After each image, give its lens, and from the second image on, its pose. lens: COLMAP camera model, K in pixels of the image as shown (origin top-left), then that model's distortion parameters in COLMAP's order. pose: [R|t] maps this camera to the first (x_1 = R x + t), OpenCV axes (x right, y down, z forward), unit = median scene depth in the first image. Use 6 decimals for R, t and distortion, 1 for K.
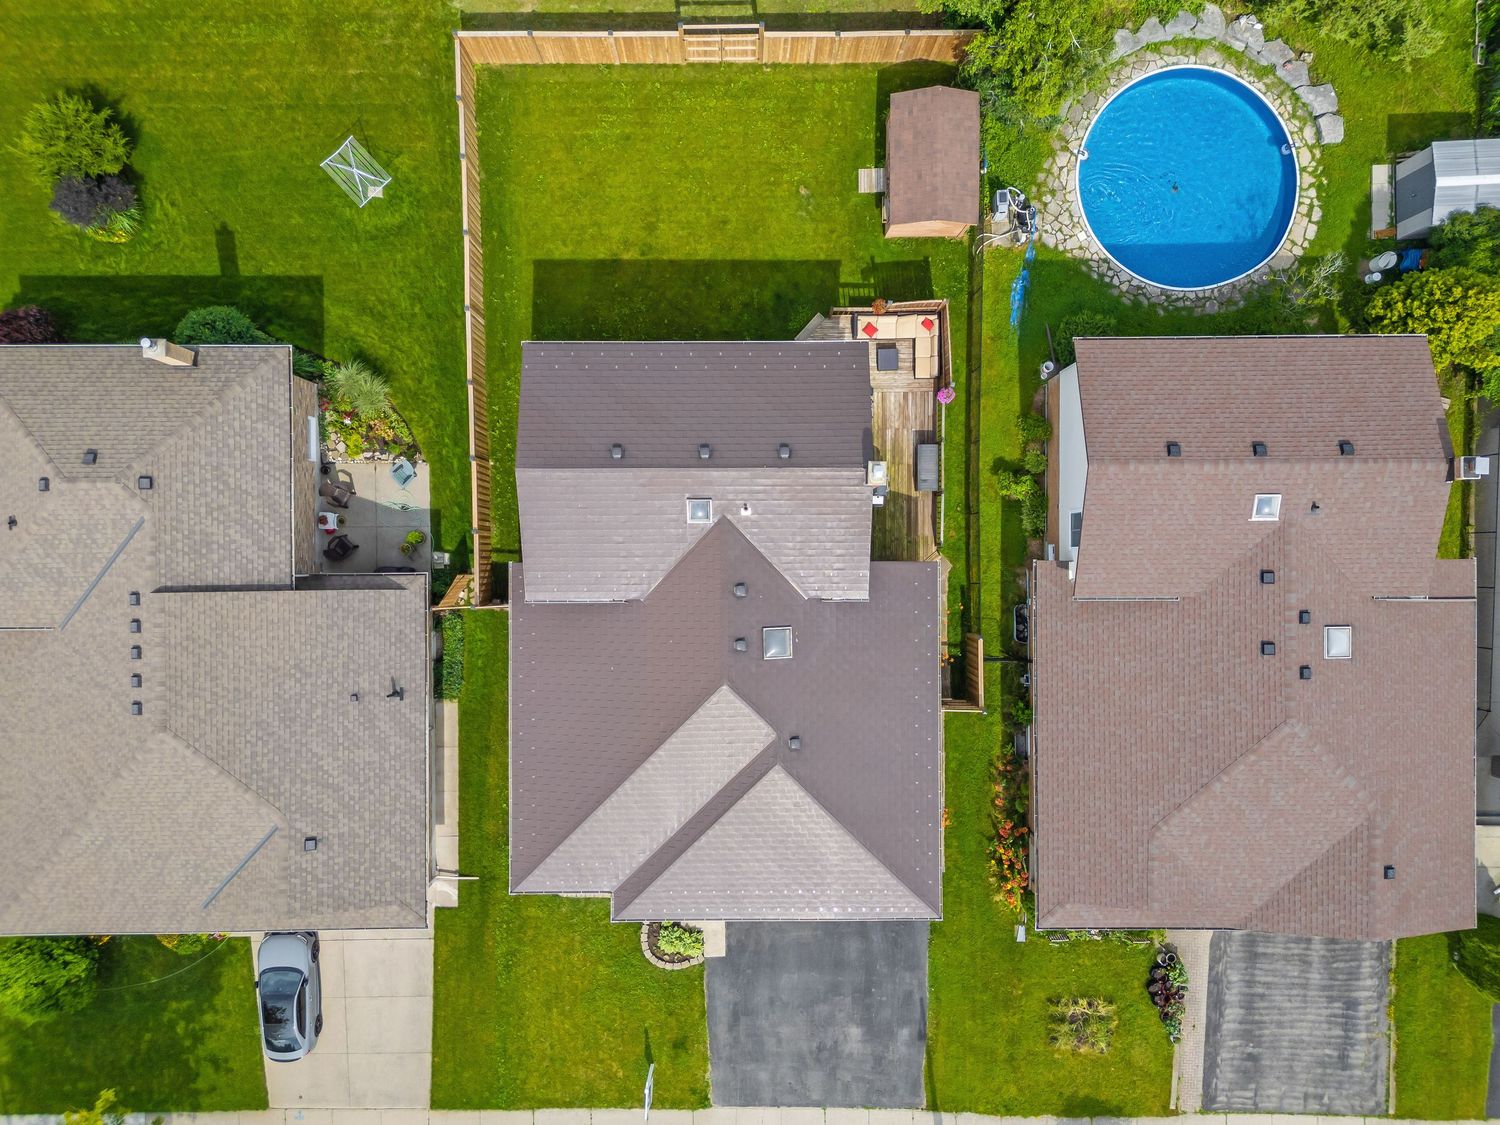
lens RADIAL K [[1059.5, 0, 747.6], [0, 1059.5, 565.3], [0, 0, 1]] dist [0.072318, -0.067897]
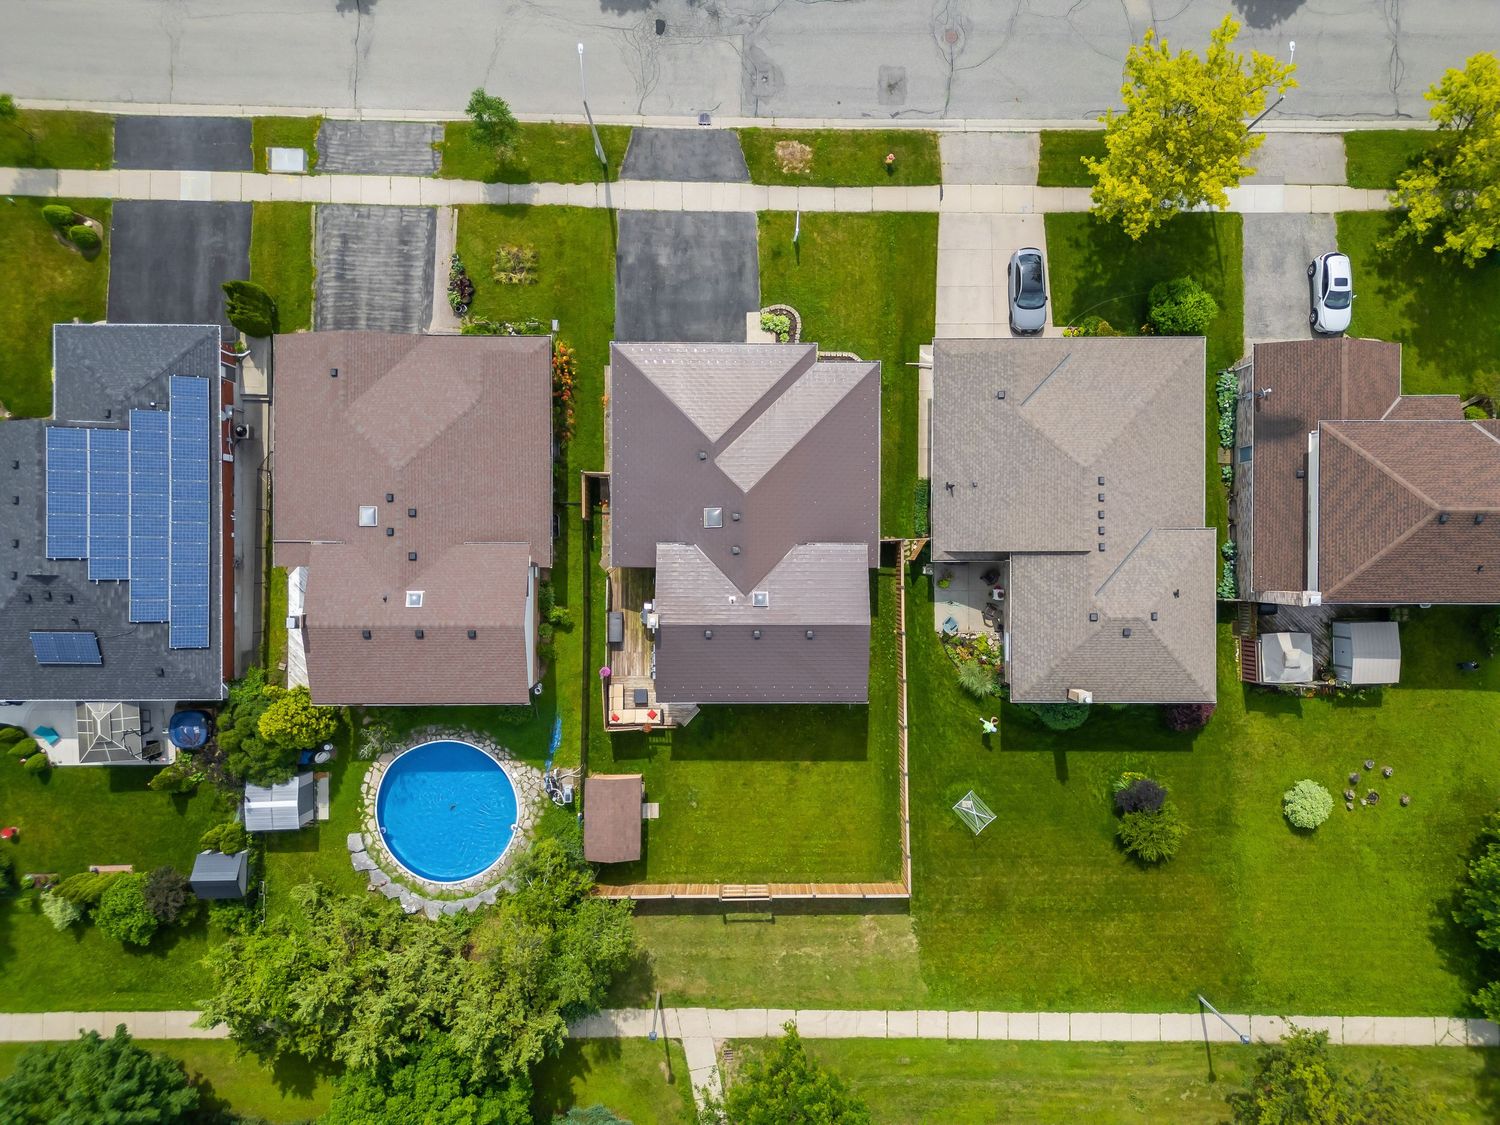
lens RADIAL K [[1048.3, 0, 747.5], [0, 1048.3, 566.4], [0, 0, 1]] dist [0.069566, -0.062440]
pose [[-0.999861, -0.005505, -0.015709, 0.000055], [0.005641, -0.999946, -0.008677, 0.011253], [-0.015661, -0.008765, 0.999839, -0.536137]]
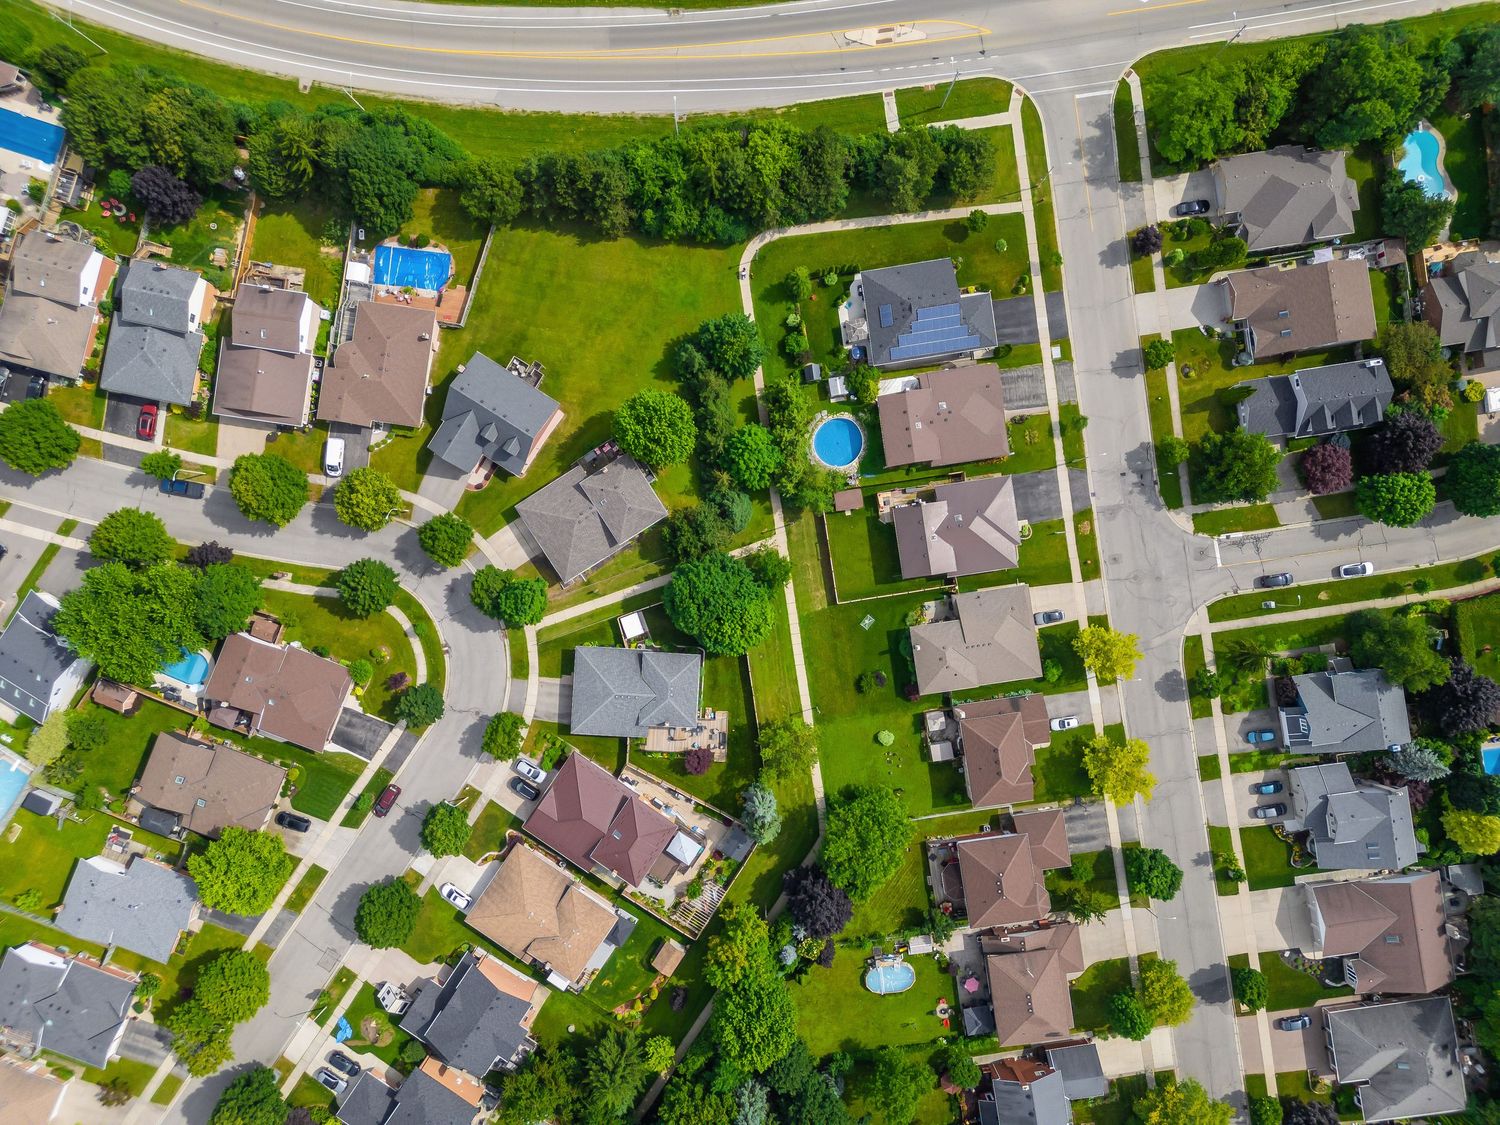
lens RADIAL K [[1048.3, 0, 747.5], [0, 1048.3, 566.4], [0, 0, 1]] dist [0.069566, -0.062440]
pose [[-0.141821, -0.989825, -0.011514, 0.001708], [0.989839, -0.141683, -0.012033, -0.755227], [0.010279, -0.013104, 0.999861, -3.377665]]
